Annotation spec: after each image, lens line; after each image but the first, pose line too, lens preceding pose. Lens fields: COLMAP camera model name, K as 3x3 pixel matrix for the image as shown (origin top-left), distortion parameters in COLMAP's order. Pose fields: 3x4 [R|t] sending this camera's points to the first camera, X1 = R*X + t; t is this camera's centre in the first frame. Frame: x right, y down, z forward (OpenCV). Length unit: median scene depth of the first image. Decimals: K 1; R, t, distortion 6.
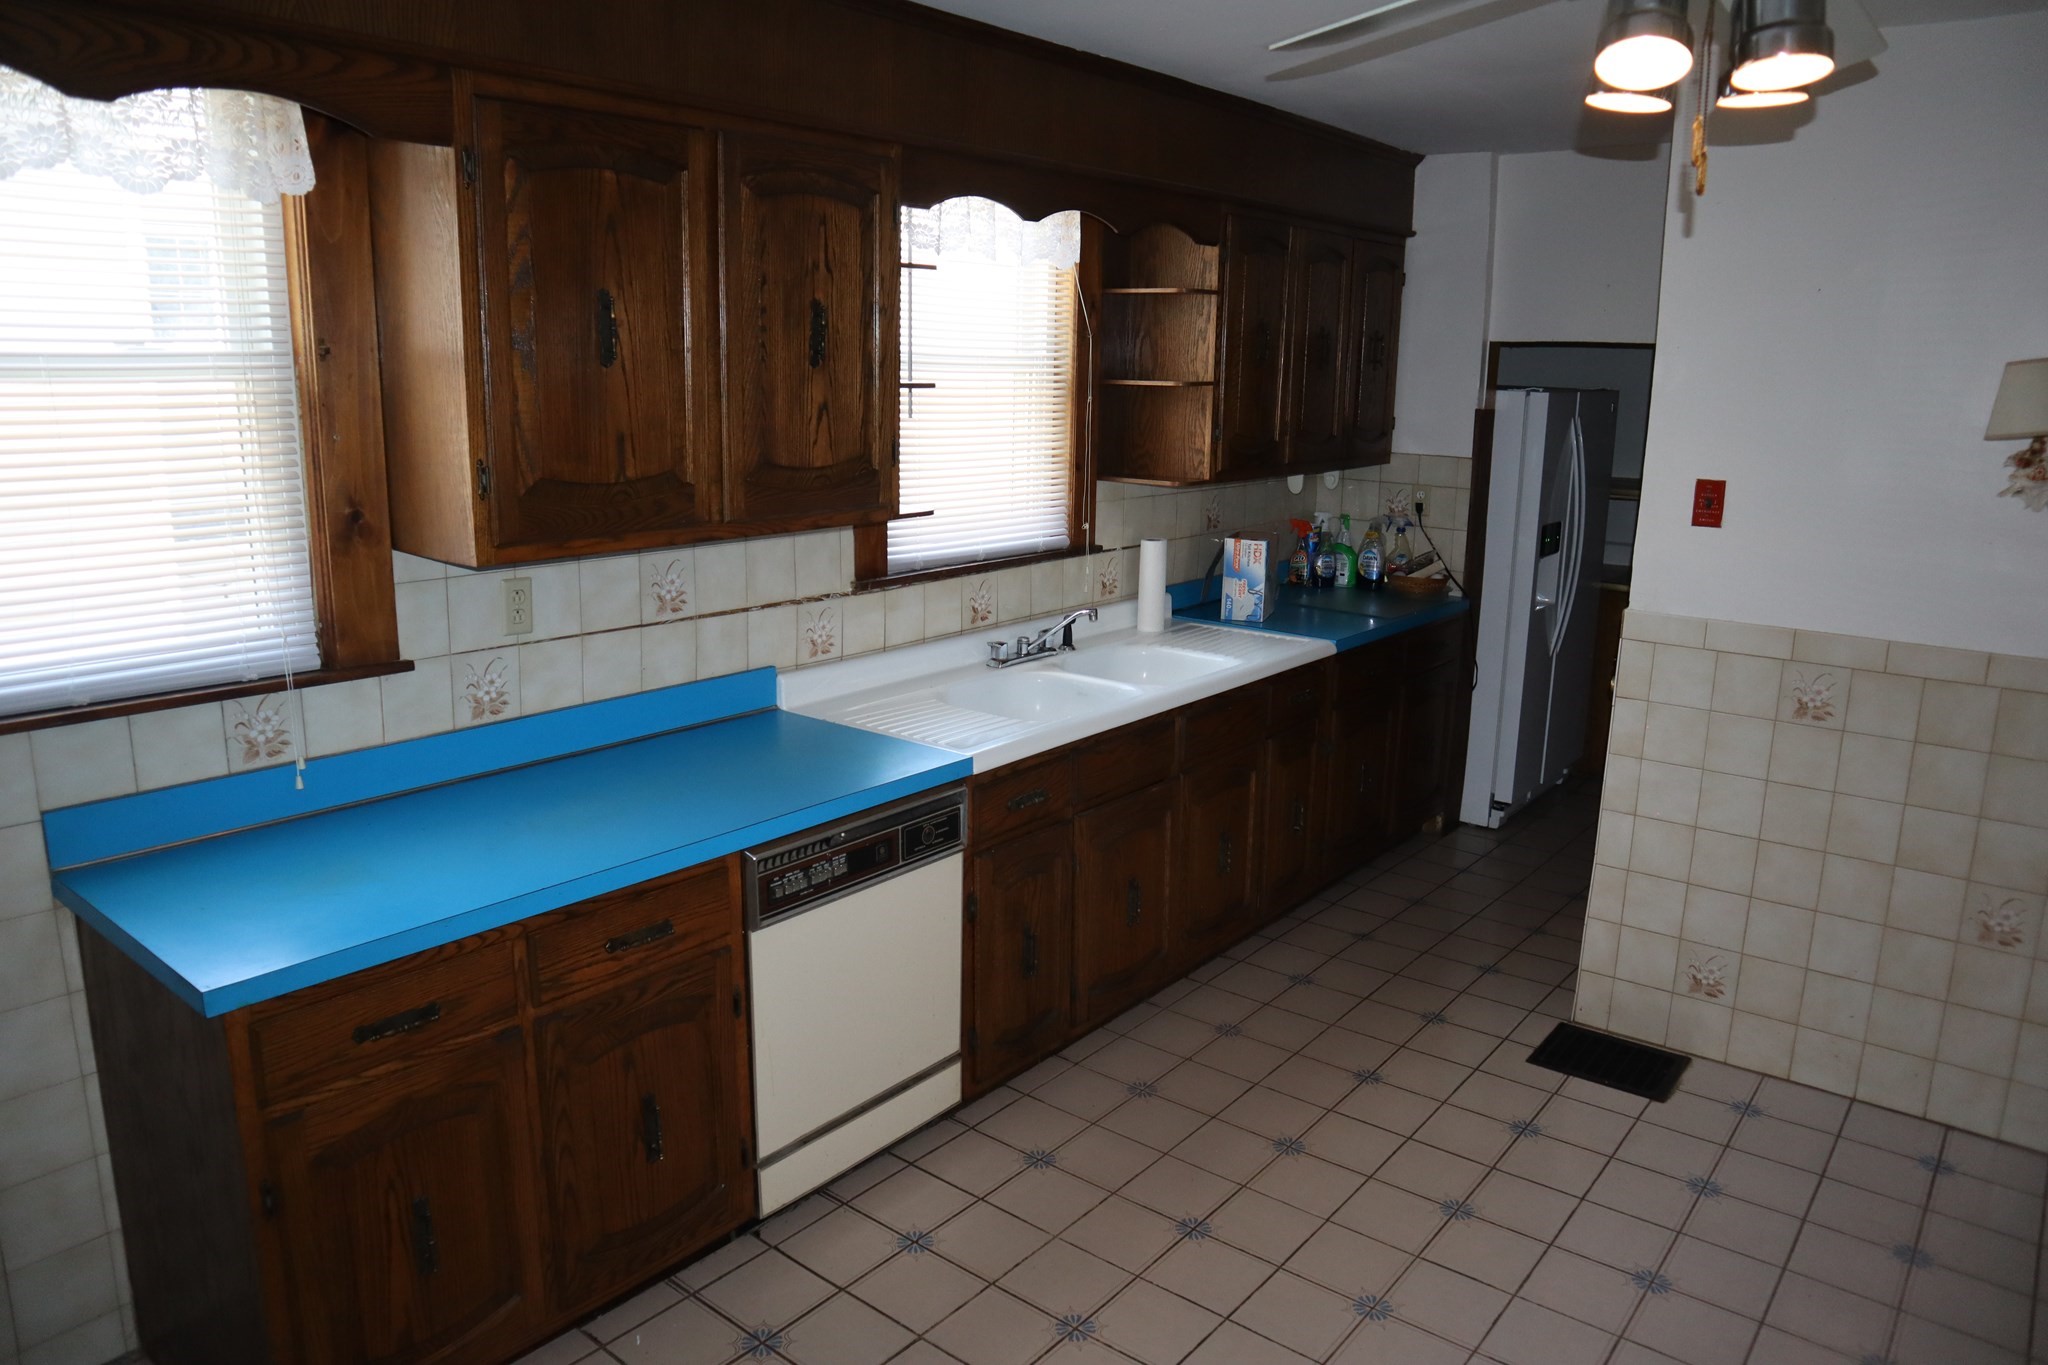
lens RADIAL K [[1411.8, 0, 1022.8], [0, 1411.8, 677.7], [0, 0, 1]] dist [-0.124194, 0.069898]
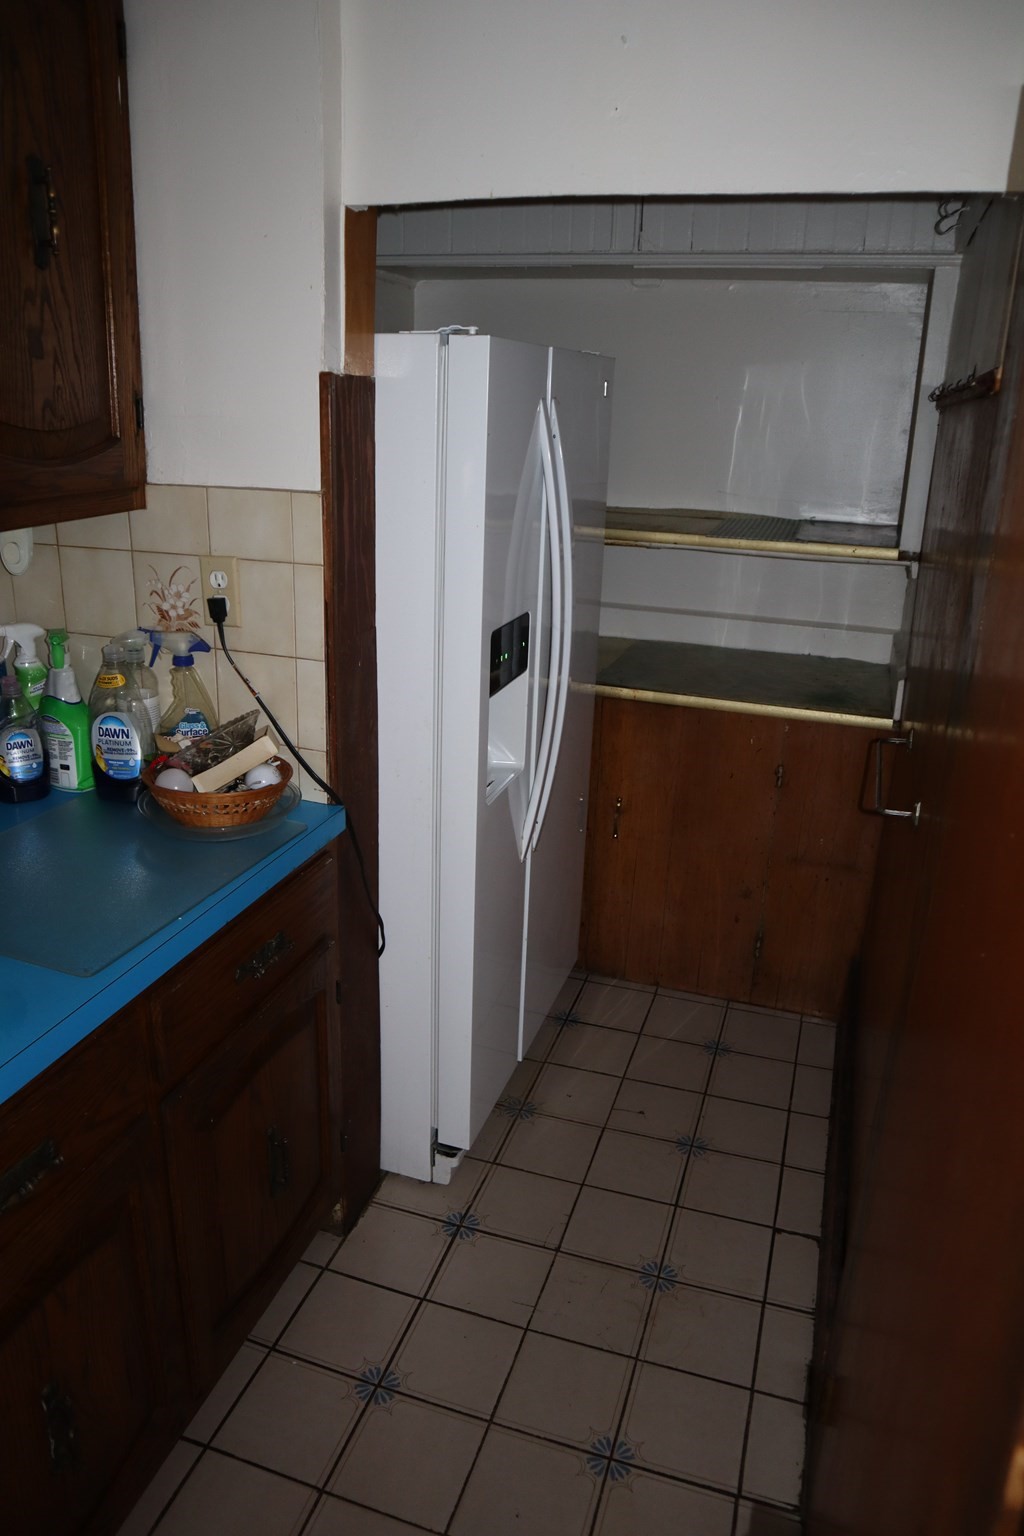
lens RADIAL K [[1058.9, 0, 504.1], [0, 1058.9, 772.4], [0, 0, 1]] dist [-0.124194, 0.069898]
pose [[0.937379, -0.112853, 0.329522, 0.252931], [0.062987, 0.985381, 0.158291, -0.117133], [-0.342569, -0.127623, 0.930784, 0.652964]]
